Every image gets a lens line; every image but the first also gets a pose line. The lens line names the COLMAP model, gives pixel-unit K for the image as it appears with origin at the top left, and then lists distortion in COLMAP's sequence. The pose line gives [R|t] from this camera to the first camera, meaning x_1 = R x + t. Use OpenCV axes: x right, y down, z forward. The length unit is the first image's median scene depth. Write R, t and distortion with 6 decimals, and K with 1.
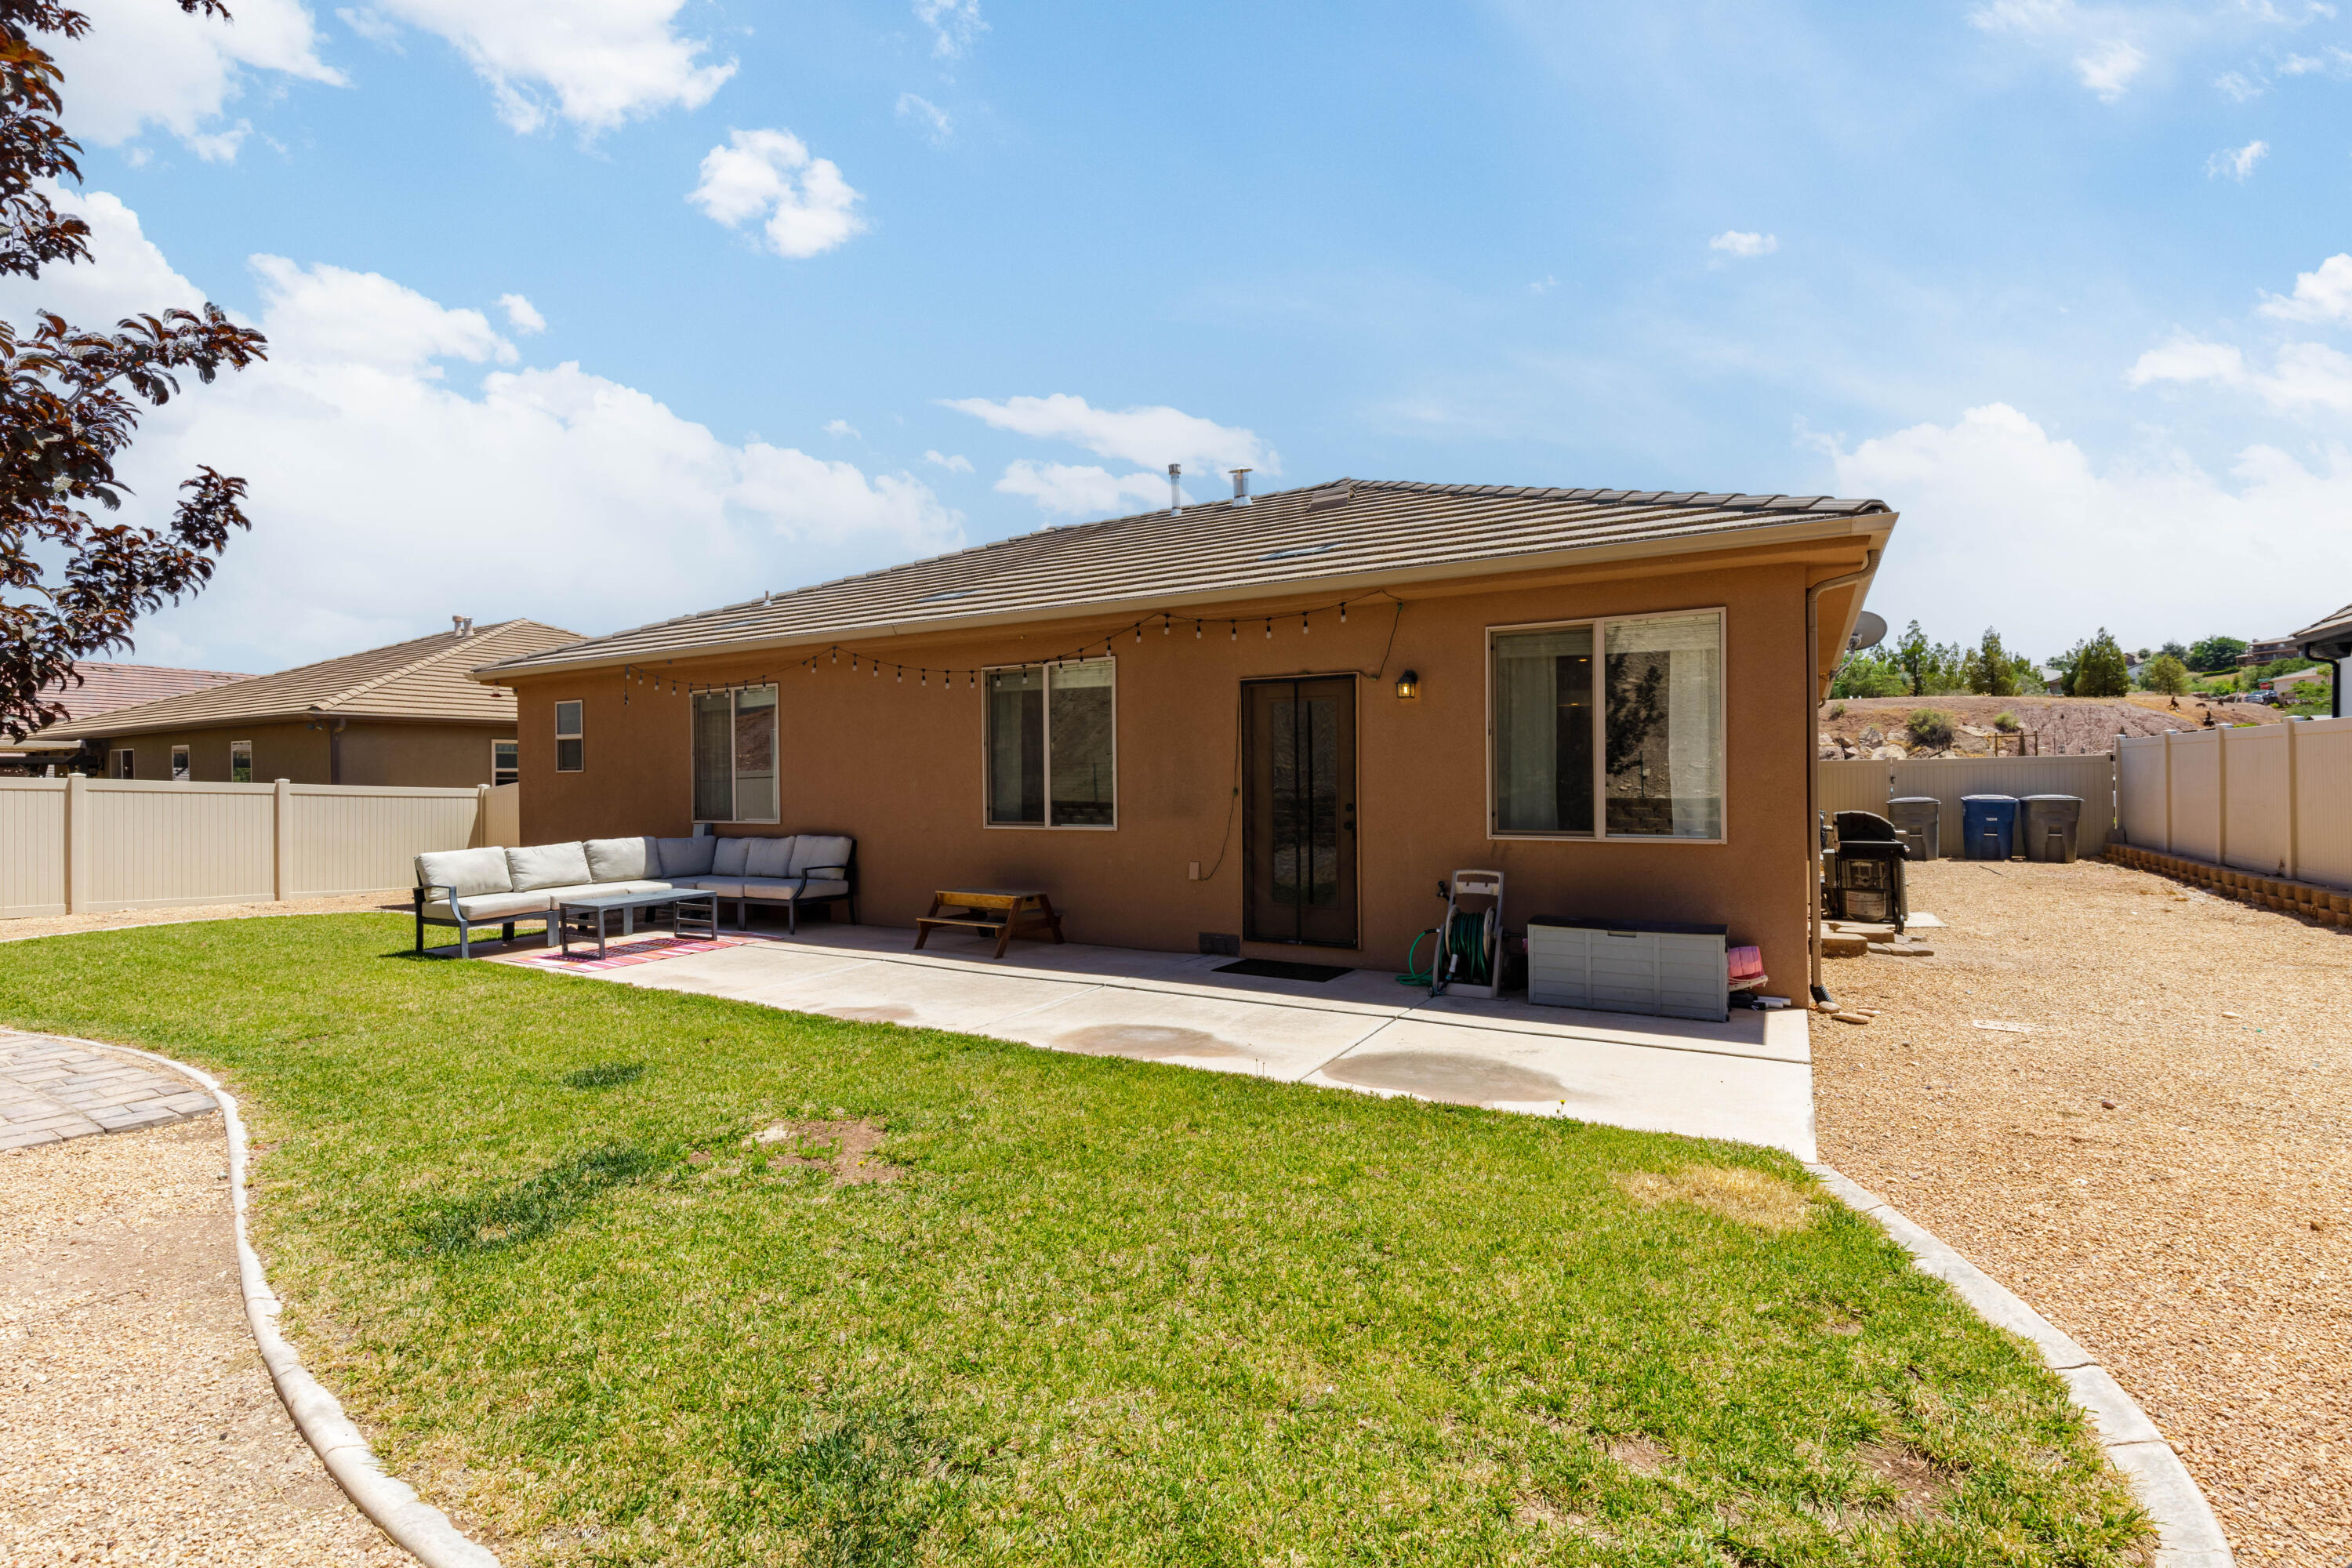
lens RADIAL K [[1088.9, 0, 1176.0], [0, 1088.9, 784.0], [0, 0, 1]] dist [-0.000248, -0.000108]
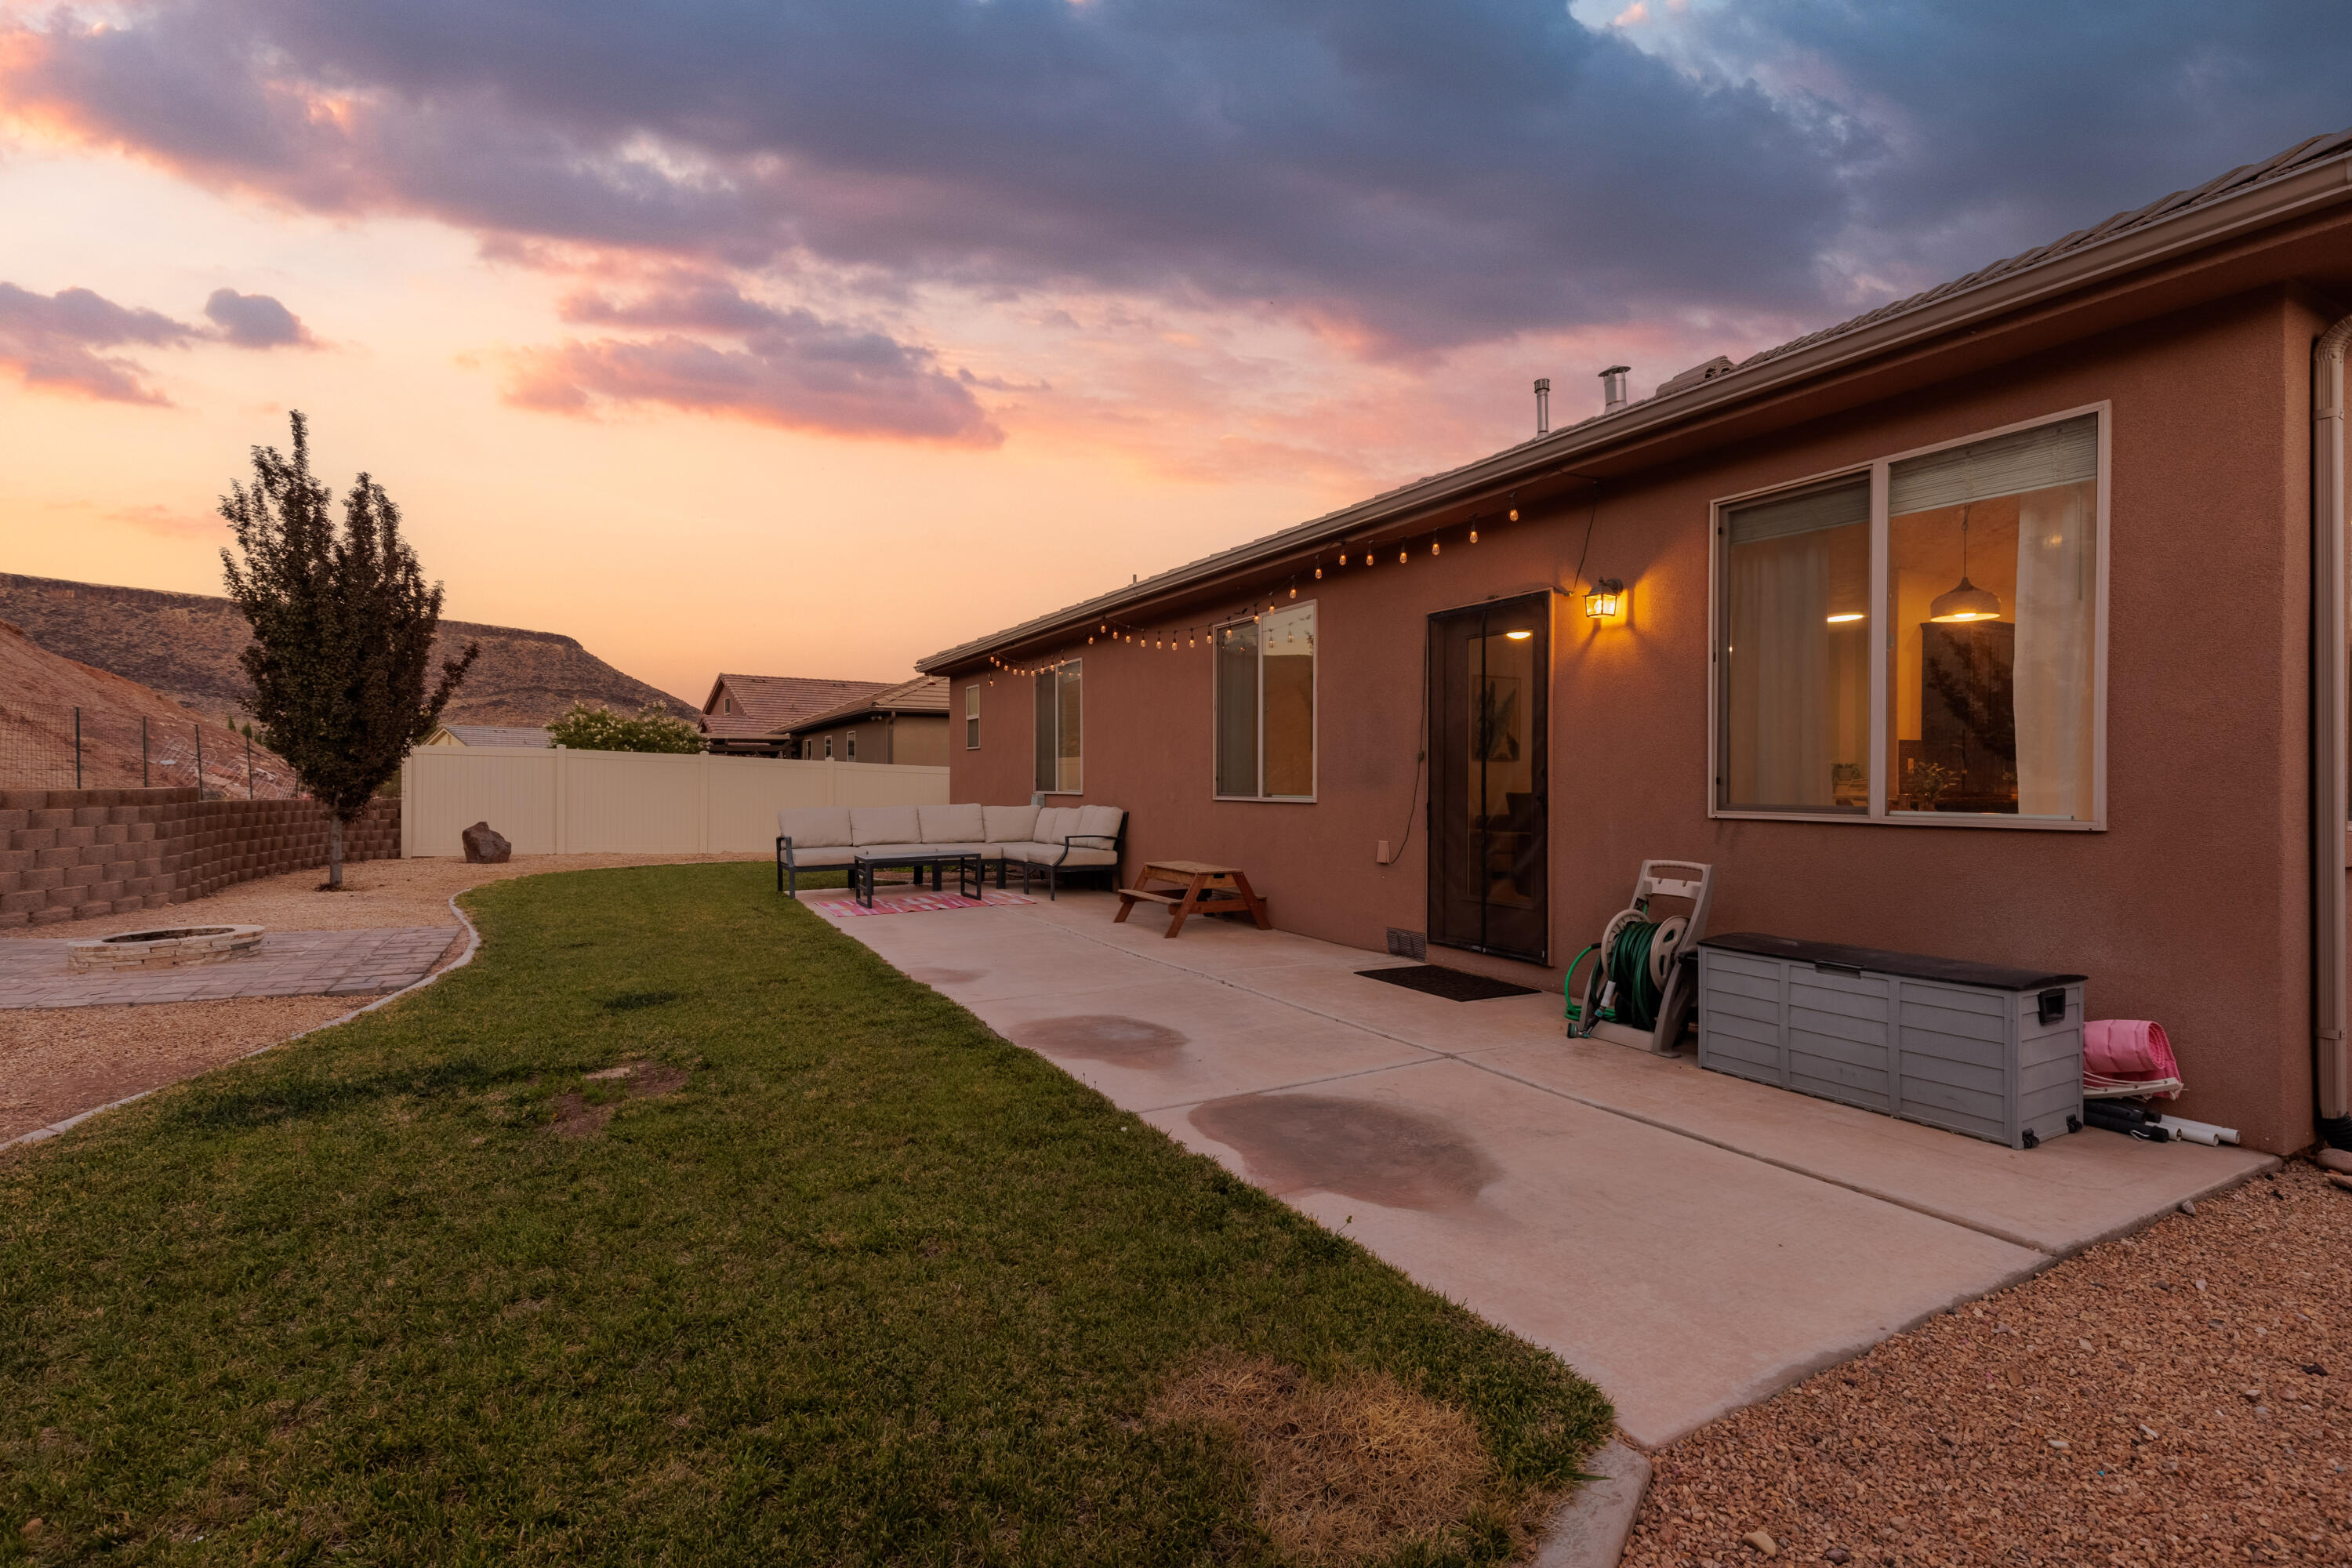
lens RADIAL K [[1086.3, 0, 1176.0], [0, 1086.3, 784.0], [0, 0, 1]] dist [0.001585, 0.000113]
pose [[0.859576, 0.015774, -0.510764, 0.313009], [-0.015218, 0.999870, 0.005268, 0.028564], [0.510781, 0.003244, 0.859705, 0.234055]]
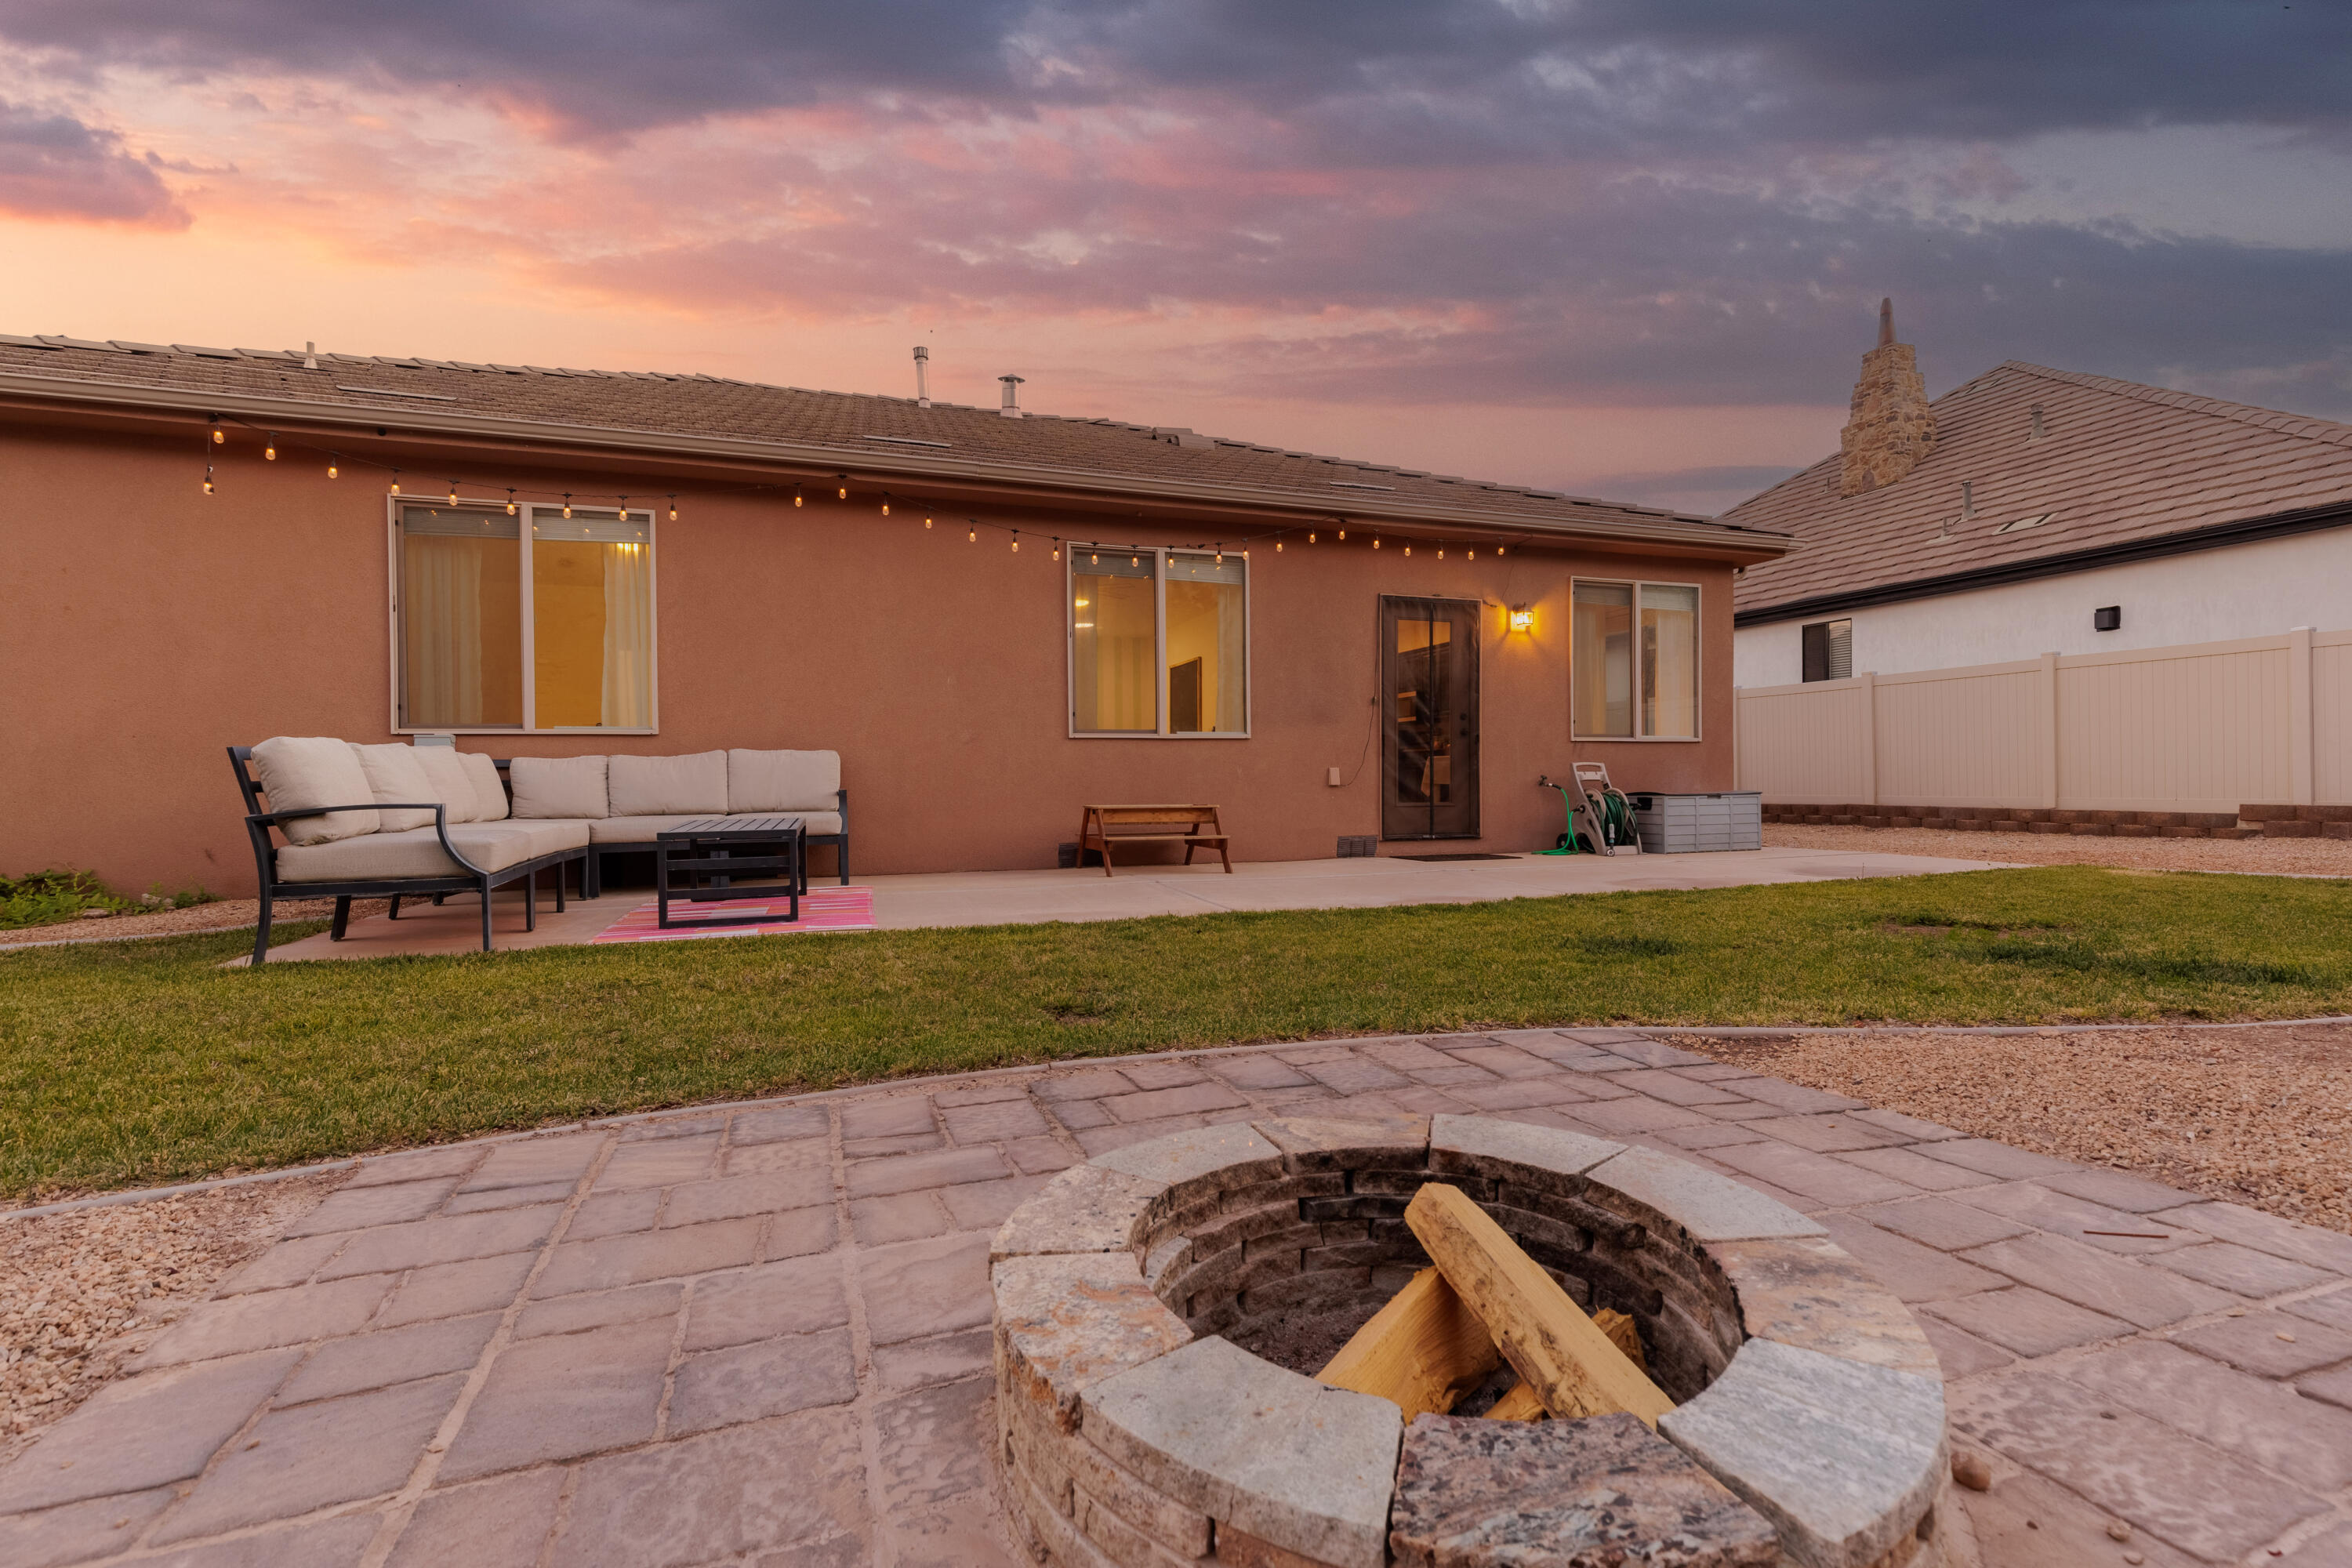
lens RADIAL K [[1086.3, 0, 1176.0], [0, 1086.3, 784.0], [0, 0, 1]] dist [0.001585, 0.000113]
pose [[0.625873, 0.003697, 0.779916, -0.908381], [0.004581, 0.999954, -0.008416, 0.099703], [-0.779911, 0.008840, 0.625828, 0.508173]]
